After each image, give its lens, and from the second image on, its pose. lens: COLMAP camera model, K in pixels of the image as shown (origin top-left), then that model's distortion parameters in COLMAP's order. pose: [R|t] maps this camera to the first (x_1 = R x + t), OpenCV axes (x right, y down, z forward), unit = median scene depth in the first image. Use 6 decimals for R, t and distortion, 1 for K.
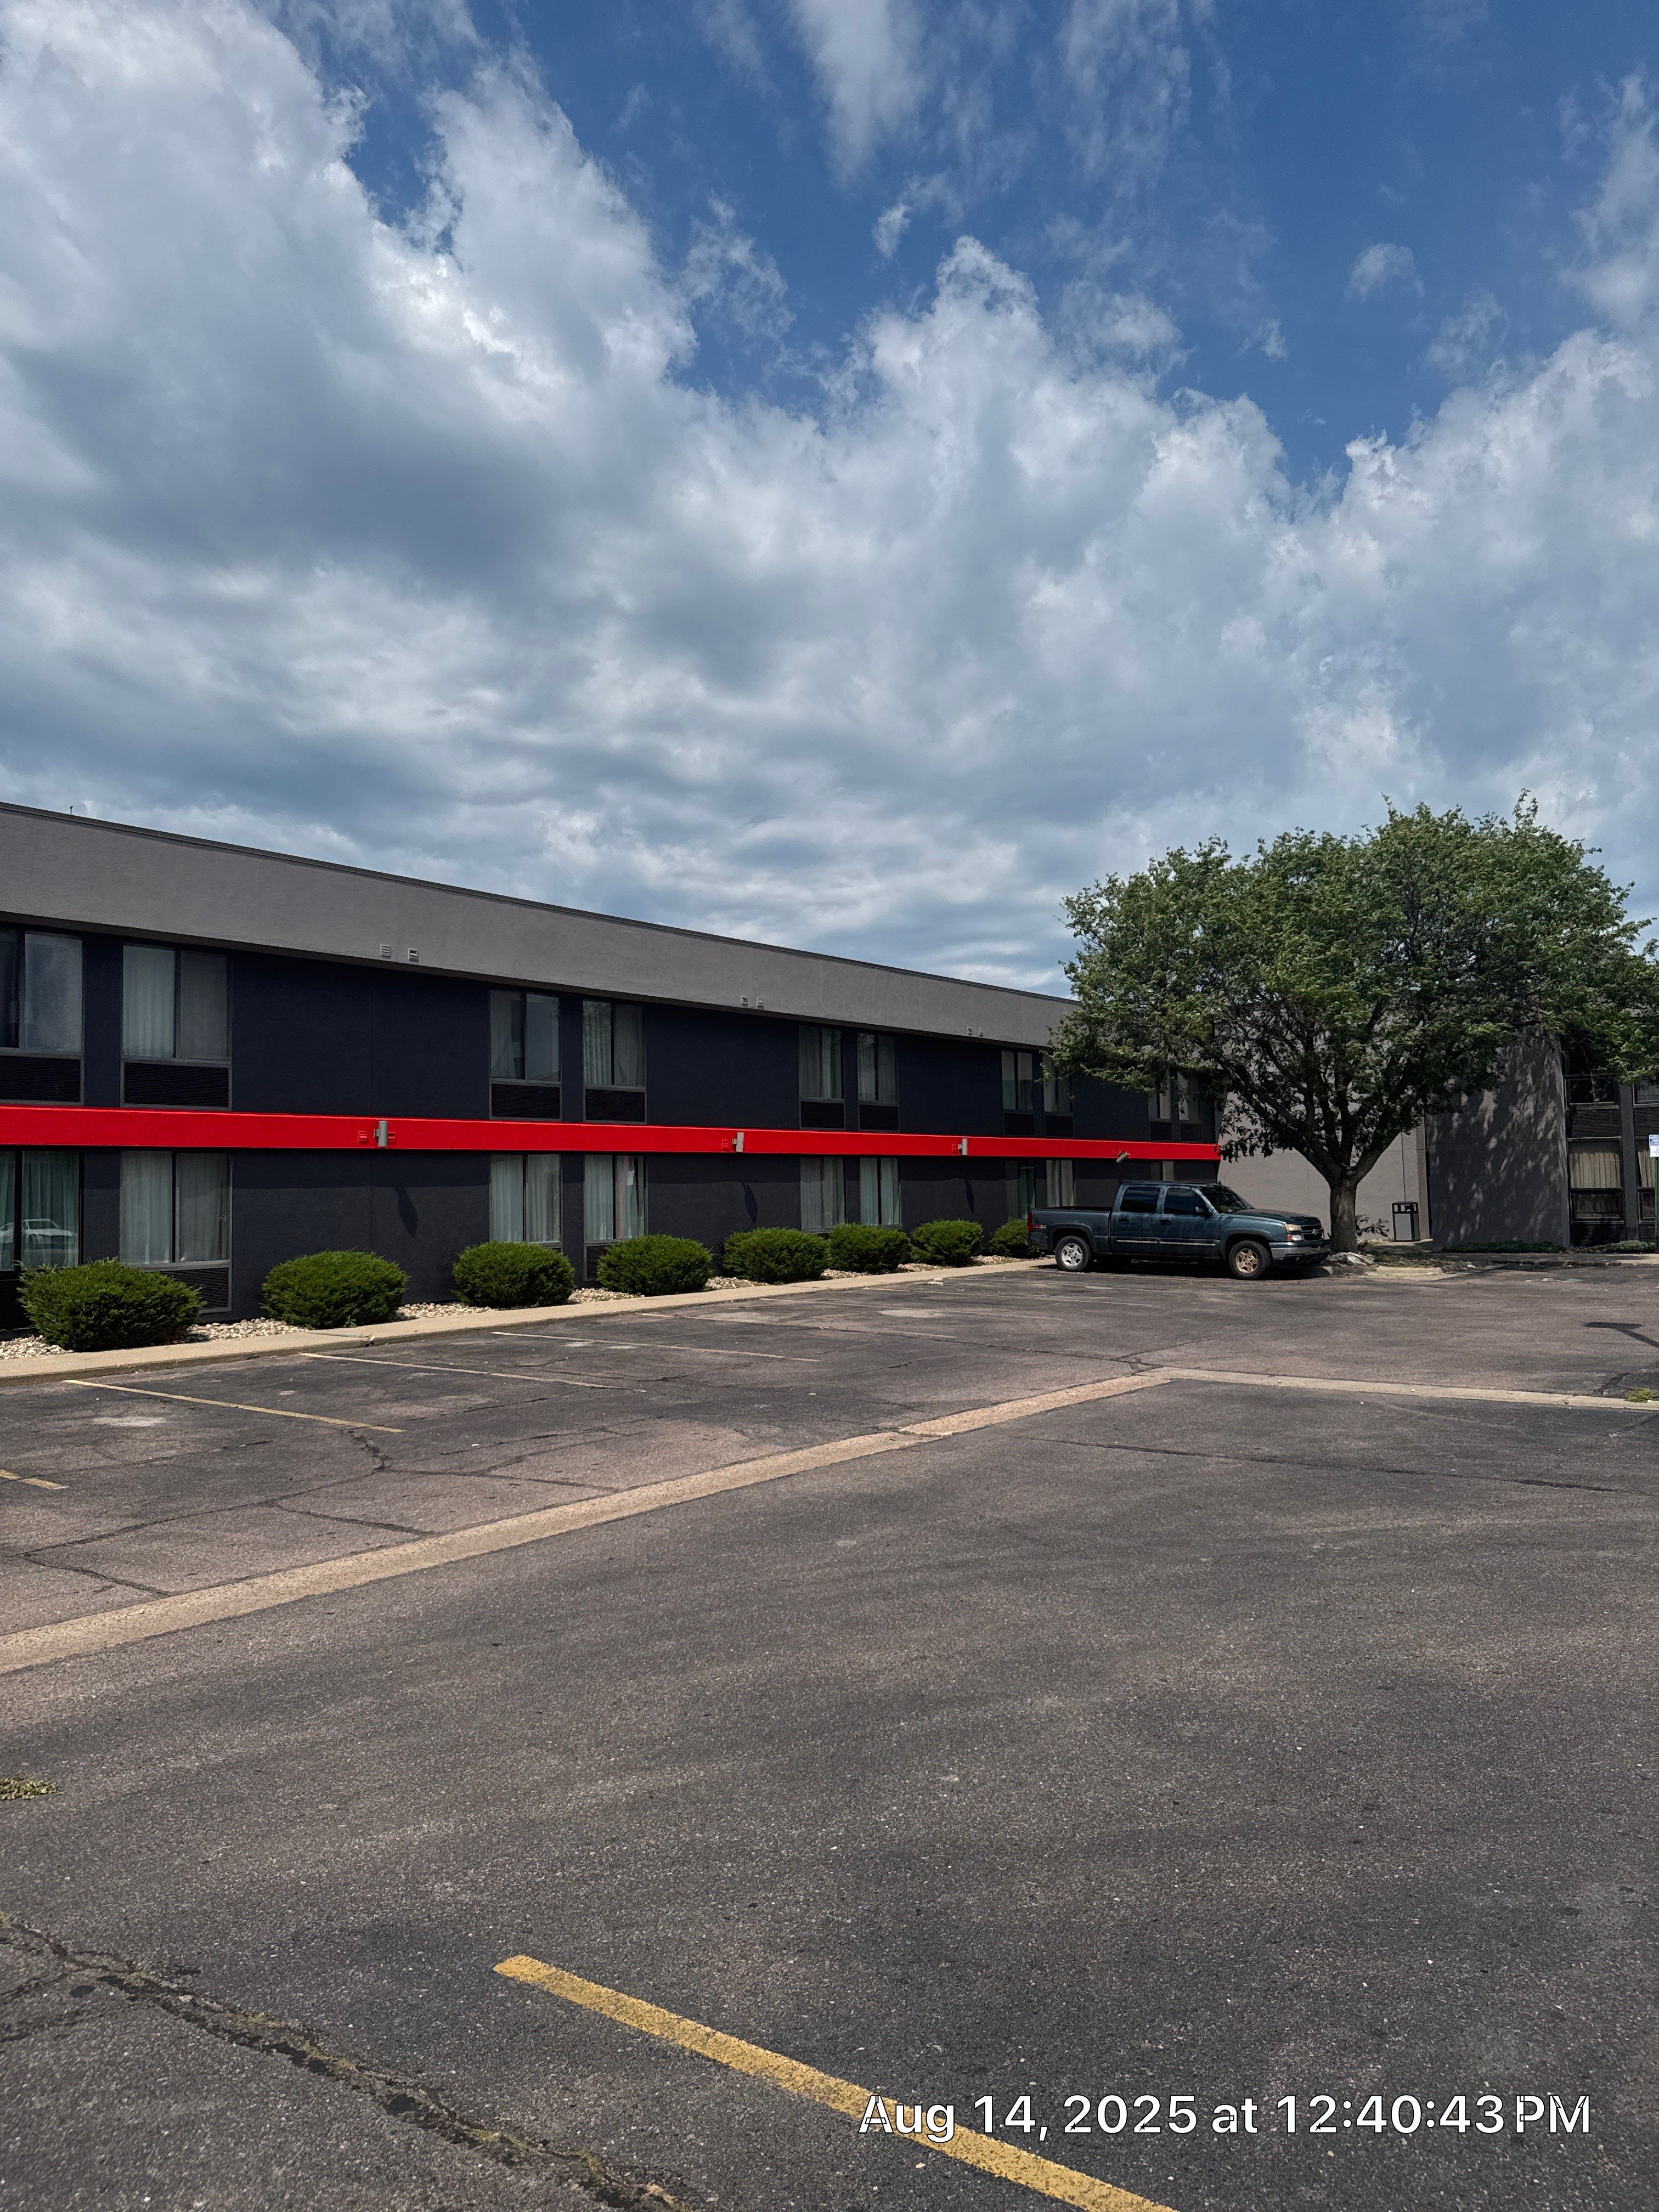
lens RADIAL K [[1544.4, 0, 746.2], [0, 1544.4, 1054.6], [0, 0, 1]] dist [0.075052, -0.120736]
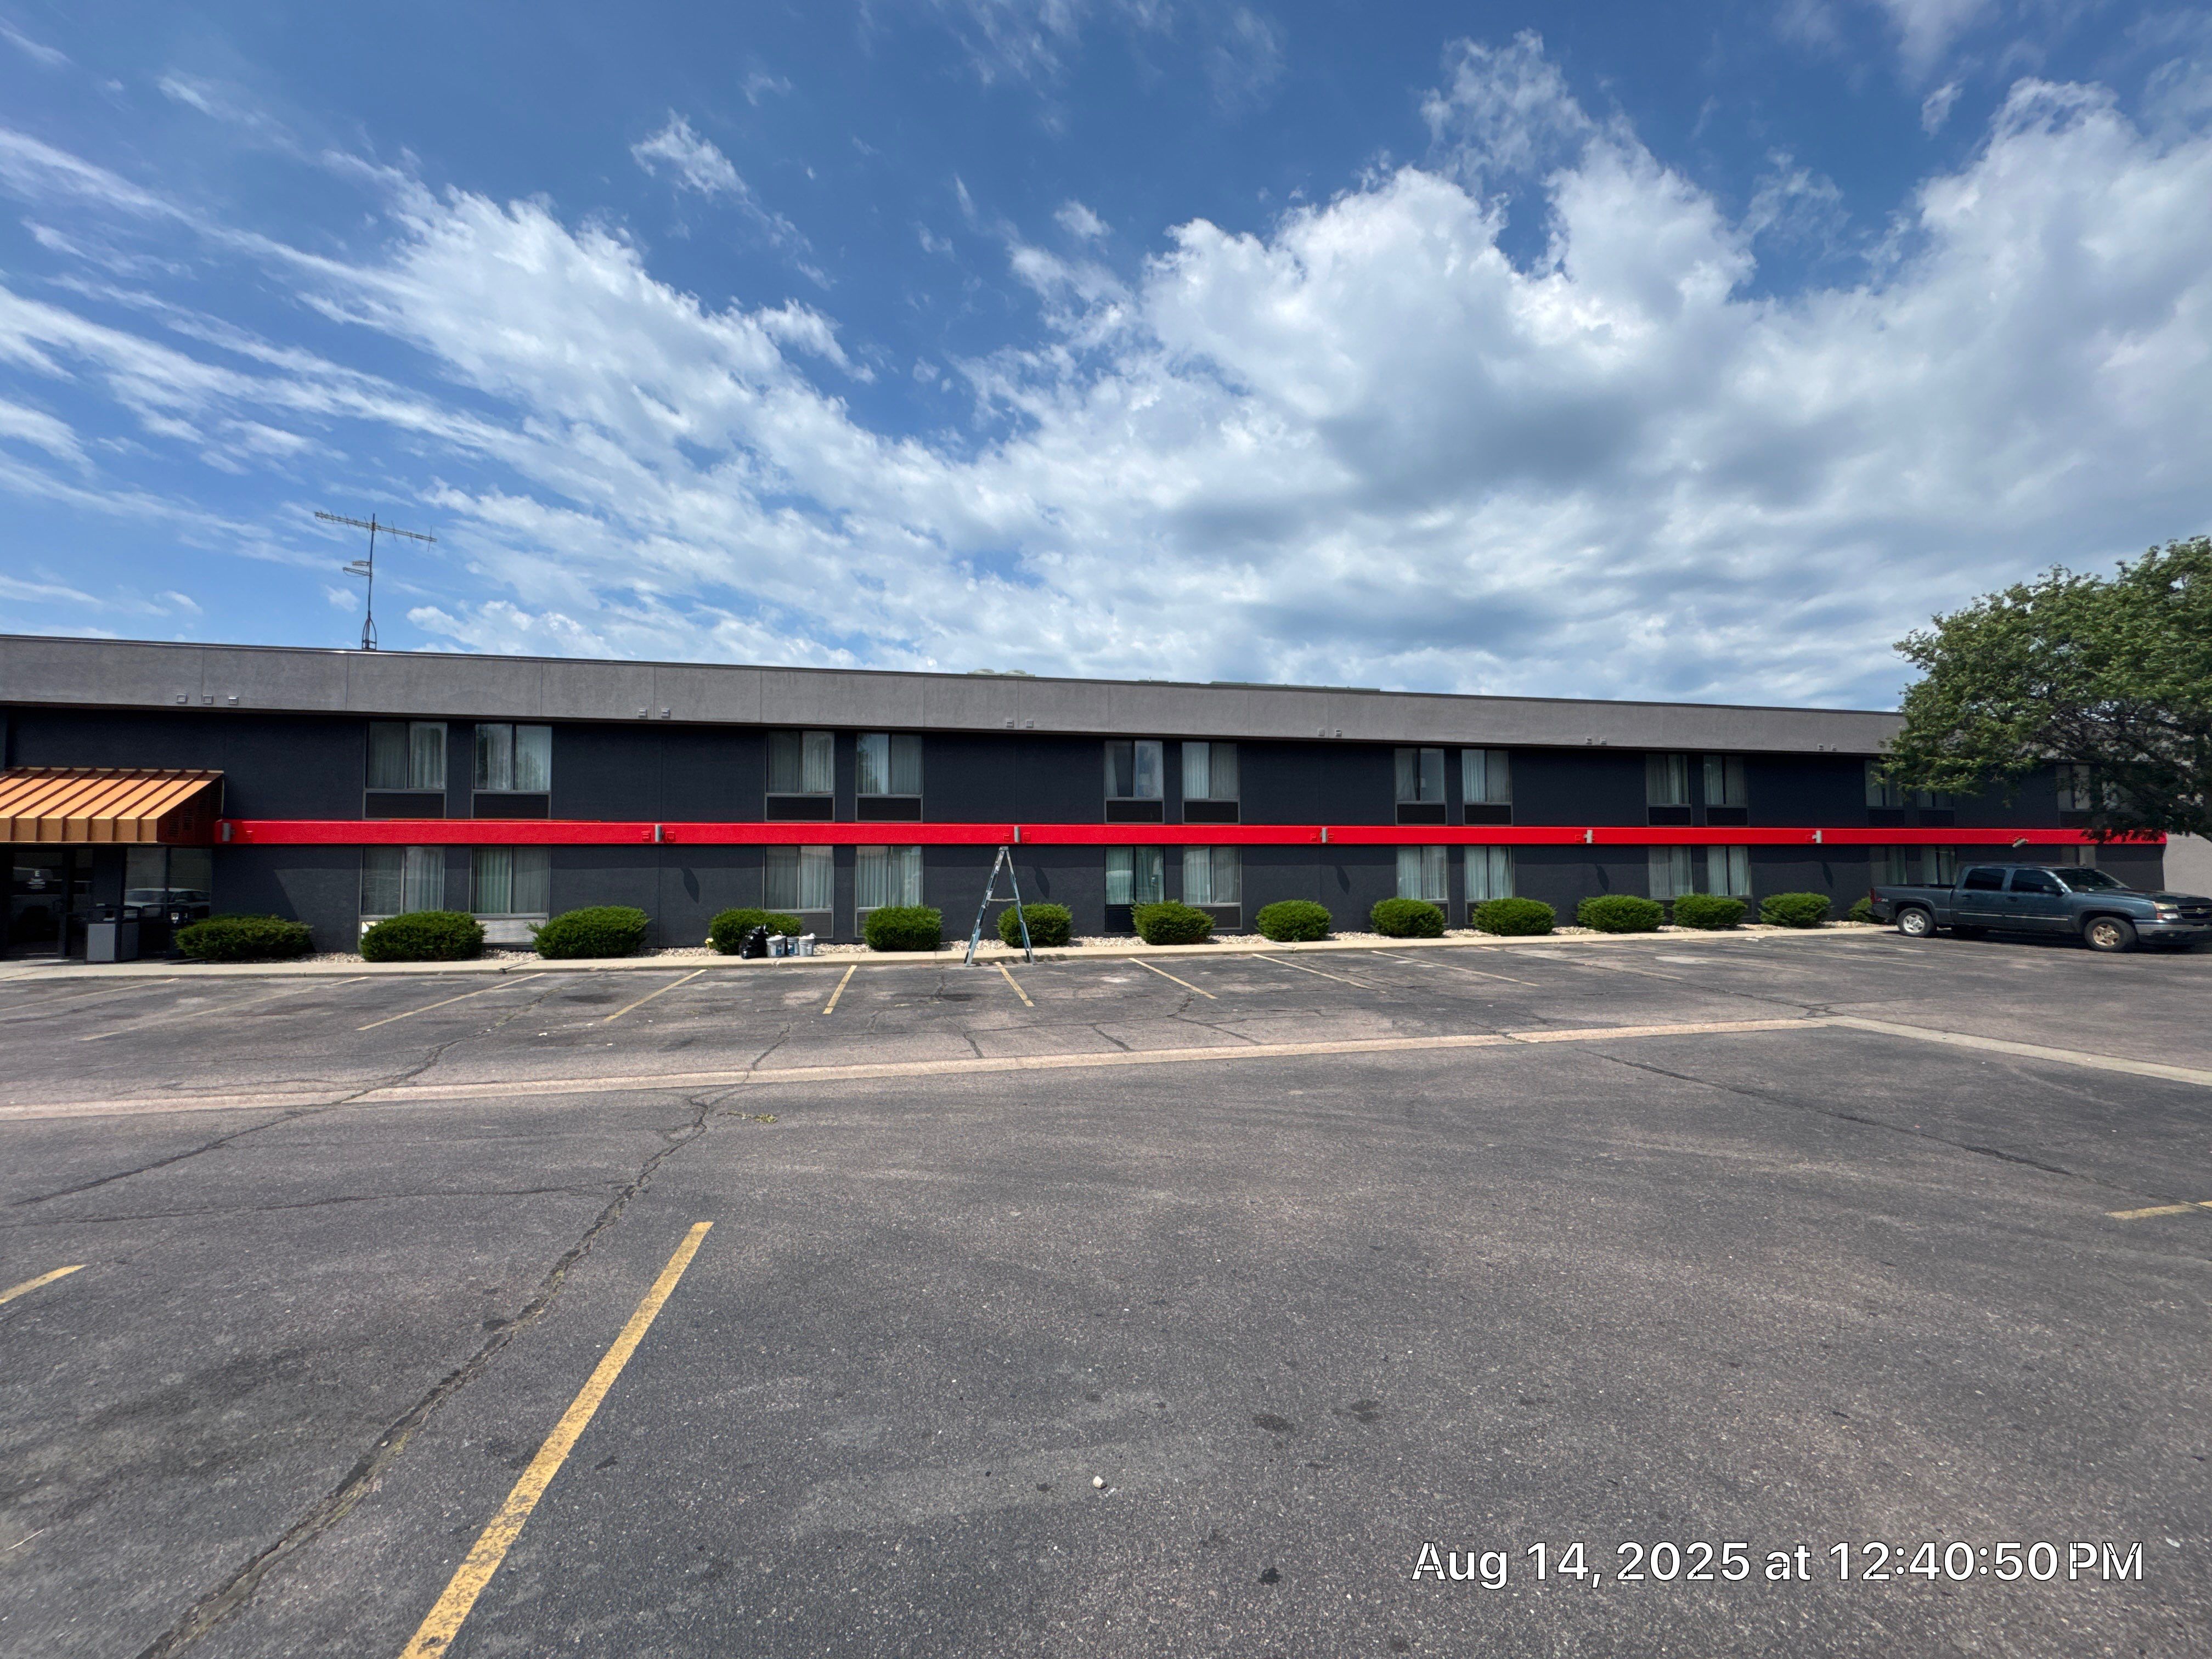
lens RADIAL K [[861.9, 0, 1106.0], [0, 861.9, 829.5], [0, 0, 1]] dist [-0.000599, 0.000504]
pose [[0.769050, -0.020526, -0.638859, 0.177864], [0.050415, 0.998318, 0.028613, 0.003144], [0.637197, -0.054214, 0.768792, 0.075066]]
